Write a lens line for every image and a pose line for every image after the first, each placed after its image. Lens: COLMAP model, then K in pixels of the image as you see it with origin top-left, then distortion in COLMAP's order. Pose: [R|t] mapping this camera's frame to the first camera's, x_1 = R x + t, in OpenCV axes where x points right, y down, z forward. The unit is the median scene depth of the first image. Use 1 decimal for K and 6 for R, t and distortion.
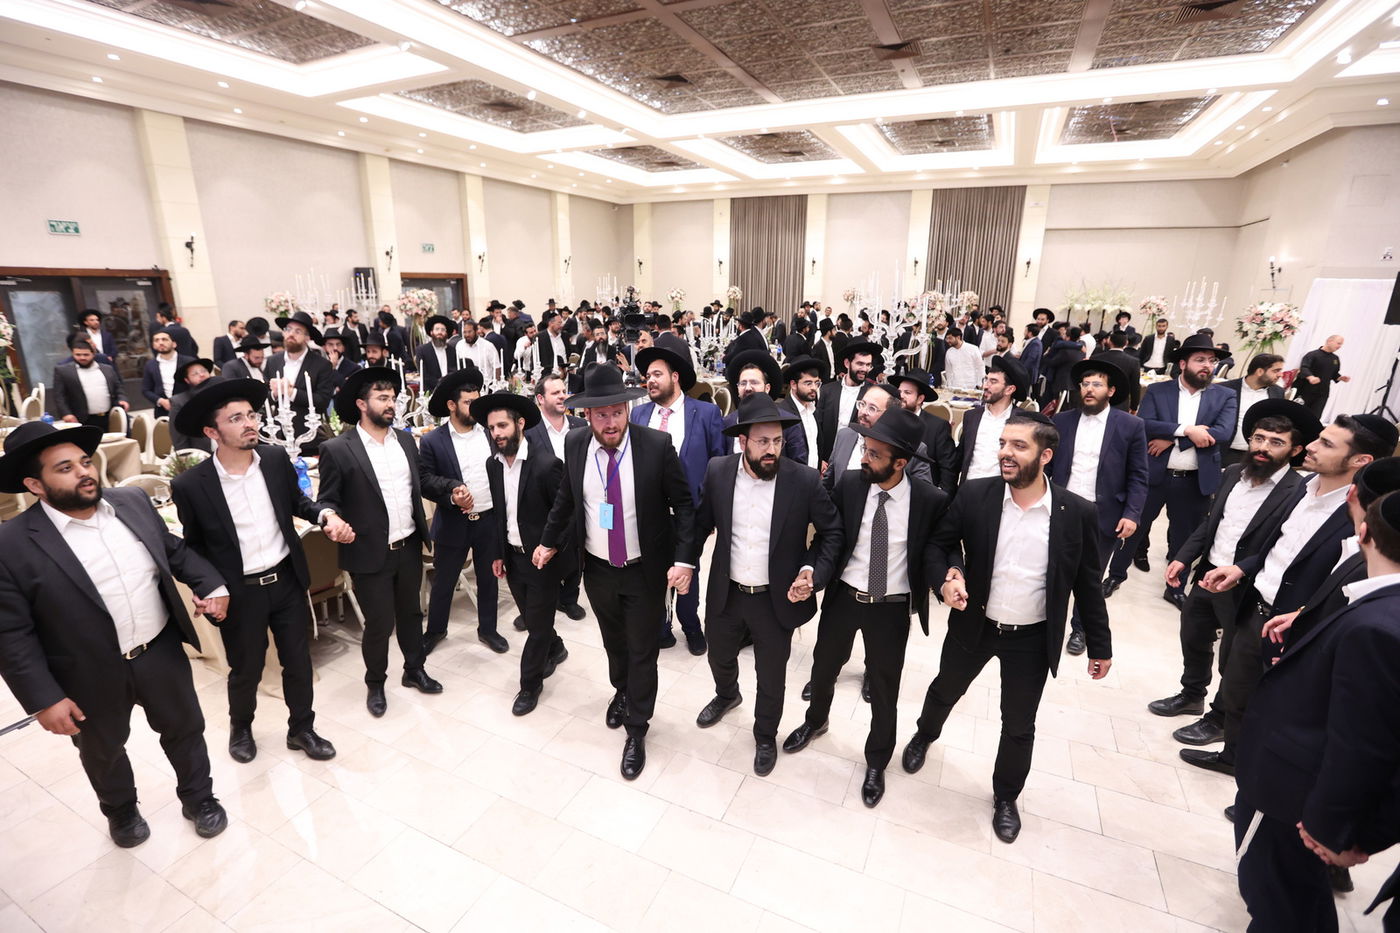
lens RADIAL K [[637.2, 0, 712.6], [0, 637.2, 466.3], [0, 0, 1]] dist [-0.021995, 0.006156]
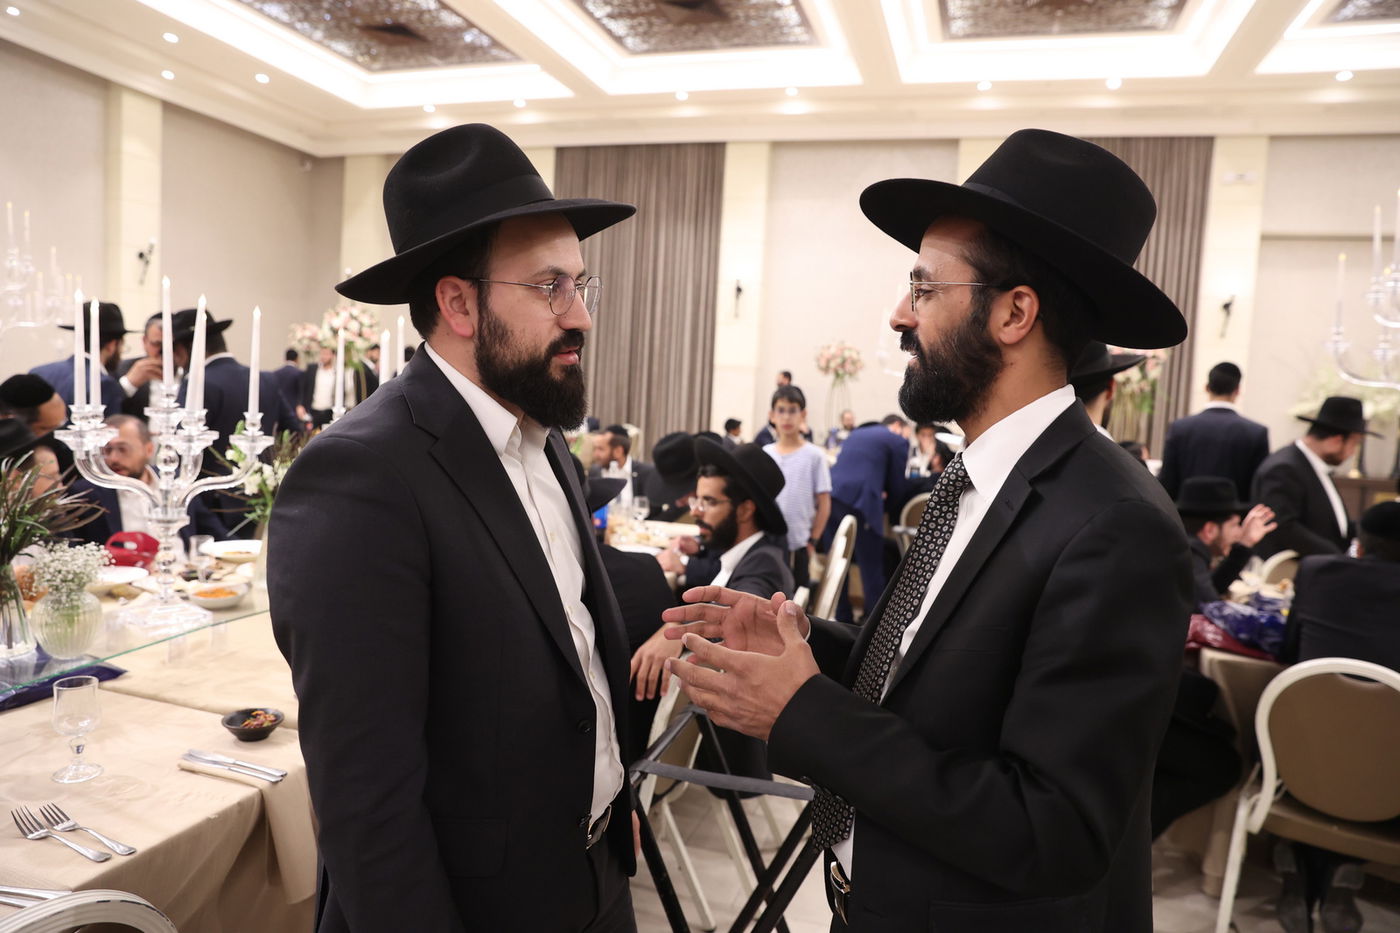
lens RADIAL K [[924.0, 0, 697.1], [0, 924.0, 469.3], [0, 0, 1]] dist [-0.094114, 0.057447]
pose [[0.992043, 0.031945, 0.121777, 0.058996], [-0.008841, 0.982563, -0.185722, -0.084035], [-0.125587, 0.183167, 0.975027, 0.421443]]
